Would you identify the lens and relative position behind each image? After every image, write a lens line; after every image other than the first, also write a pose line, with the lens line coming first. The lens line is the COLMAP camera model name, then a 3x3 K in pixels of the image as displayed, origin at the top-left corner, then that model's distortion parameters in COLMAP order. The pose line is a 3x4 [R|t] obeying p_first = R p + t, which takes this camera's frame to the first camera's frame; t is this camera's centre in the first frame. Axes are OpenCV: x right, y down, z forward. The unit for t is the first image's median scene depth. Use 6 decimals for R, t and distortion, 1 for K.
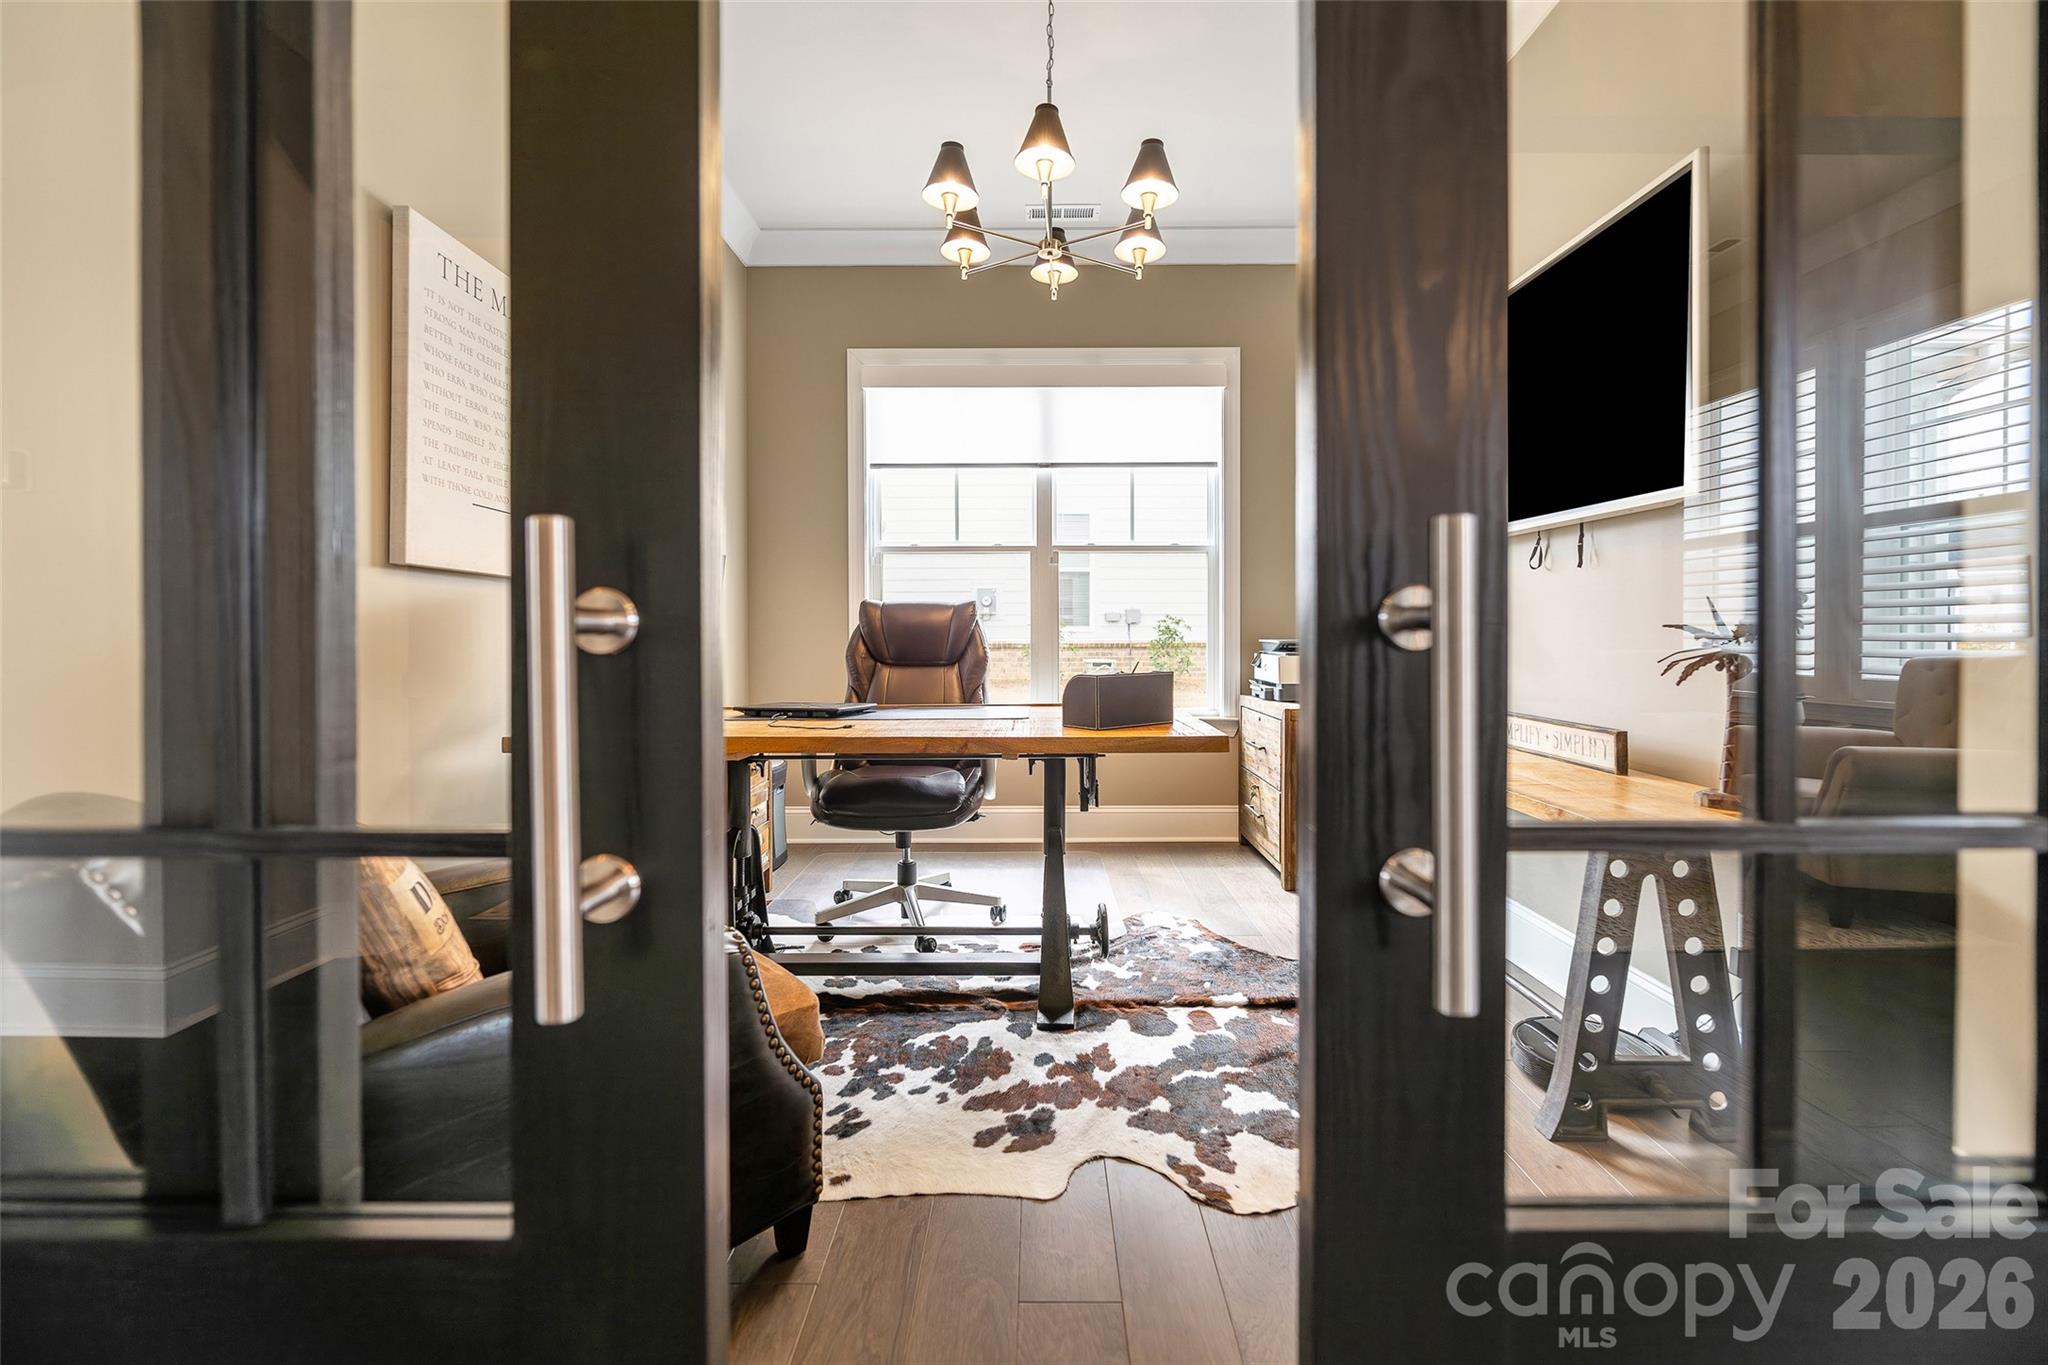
lens RADIAL K [[844.9, 0, 1023.0], [0, 844.9, 642.2], [0, 0, 1]] dist [0.000518, 0.000000]
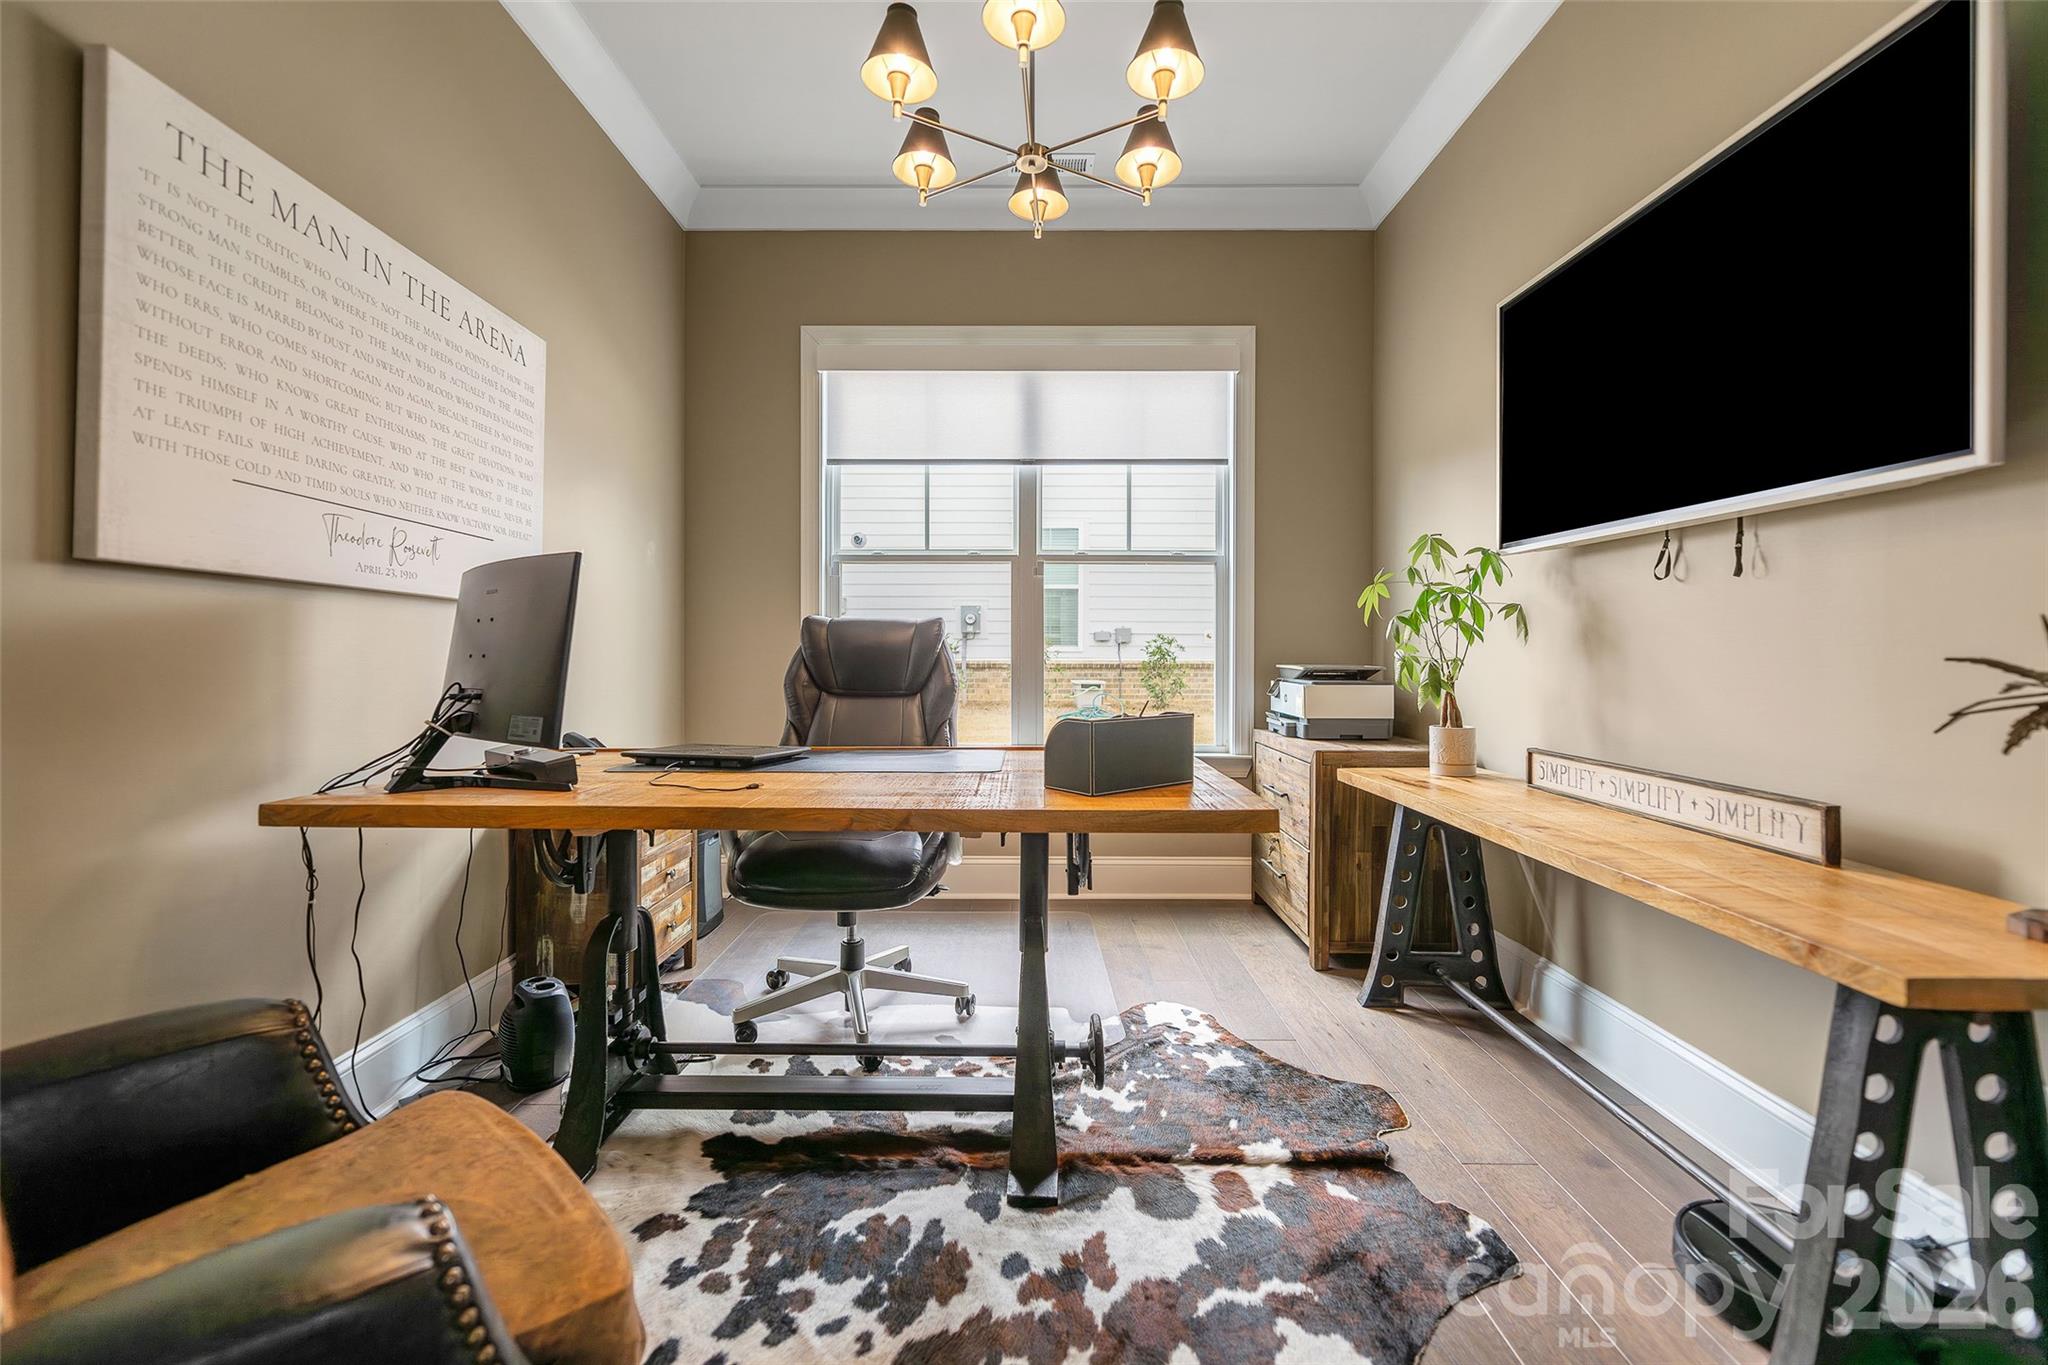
lens RADIAL K [[853.4, 0, 1009.8], [0, 853.4, 663.2], [0, 0, 1]] dist [0.000519, -0.000090]
pose [[0.999986, 0.005267, -0.000093, 0.014640], [-0.005267, 0.999982, 0.002869, -0.010217], [0.000108, -0.002869, 0.999996, 0.234286]]
